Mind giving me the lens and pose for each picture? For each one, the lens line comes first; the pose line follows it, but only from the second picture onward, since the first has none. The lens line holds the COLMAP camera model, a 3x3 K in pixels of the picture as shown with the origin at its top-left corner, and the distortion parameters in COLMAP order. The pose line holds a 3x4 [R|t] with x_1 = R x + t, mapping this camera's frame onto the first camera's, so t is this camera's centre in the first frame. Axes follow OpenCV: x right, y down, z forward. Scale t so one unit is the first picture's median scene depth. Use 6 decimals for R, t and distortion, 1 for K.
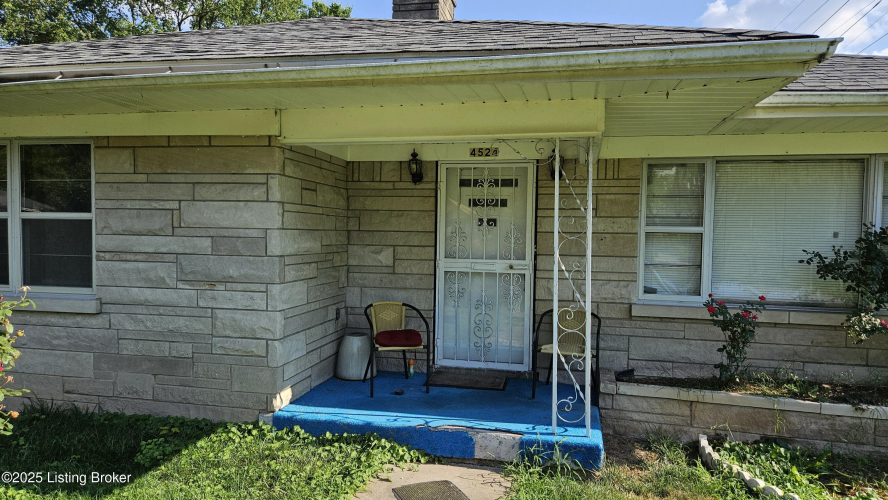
lens RADIAL K [[593.6, 0, 444.8], [0, 593.6, 258.3], [0, 0, 1]] dist [0.071812, -0.063150]
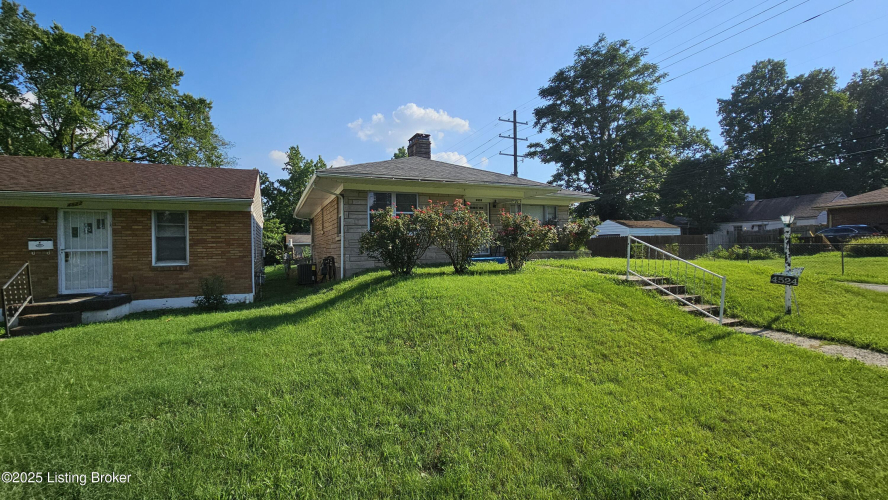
lens RADIAL K [[360.3, 0, 444.0], [0, 360.3, 250.0], [0, 0, 1]] dist [-0.002467, -0.000291]
pose [[0.811546, -0.036657, 0.583137, -1.791405], [0.056397, 0.998284, -0.015733, 0.210798], [-0.581560, 0.045655, 0.812221, -0.953554]]
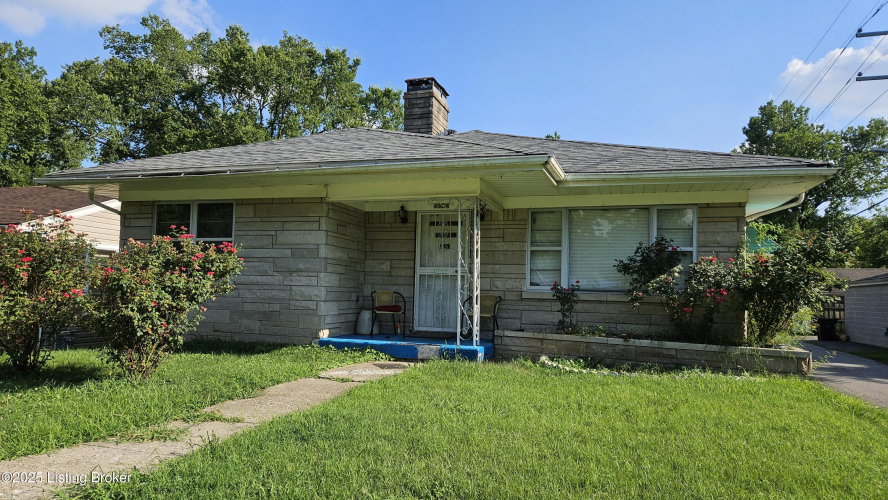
lens RADIAL K [[587.3, 0, 427.7], [0, 587.3, 268.1], [0, 0, 1]] dist [0.071077, -0.058054]
pose [[0.992821, 0.005381, -0.119490, 0.267060], [-0.015514, 0.996342, -0.084037, 0.171834], [0.118601, 0.085288, 0.989272, -0.797753]]
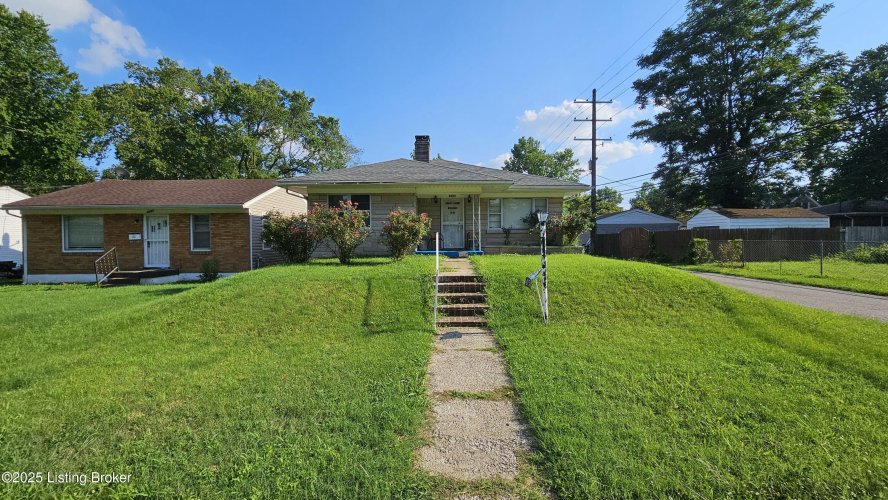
lens RADIAL K [[360.3, 0, 444.0], [0, 360.3, 250.0], [0, 0, 1]] dist [-0.002467, -0.000291]
pose [[0.977464, -0.029480, 0.209034, -0.612299], [0.032167, 0.999438, -0.009463, 0.259106], [-0.208637, 0.015974, 0.977863, -1.690863]]
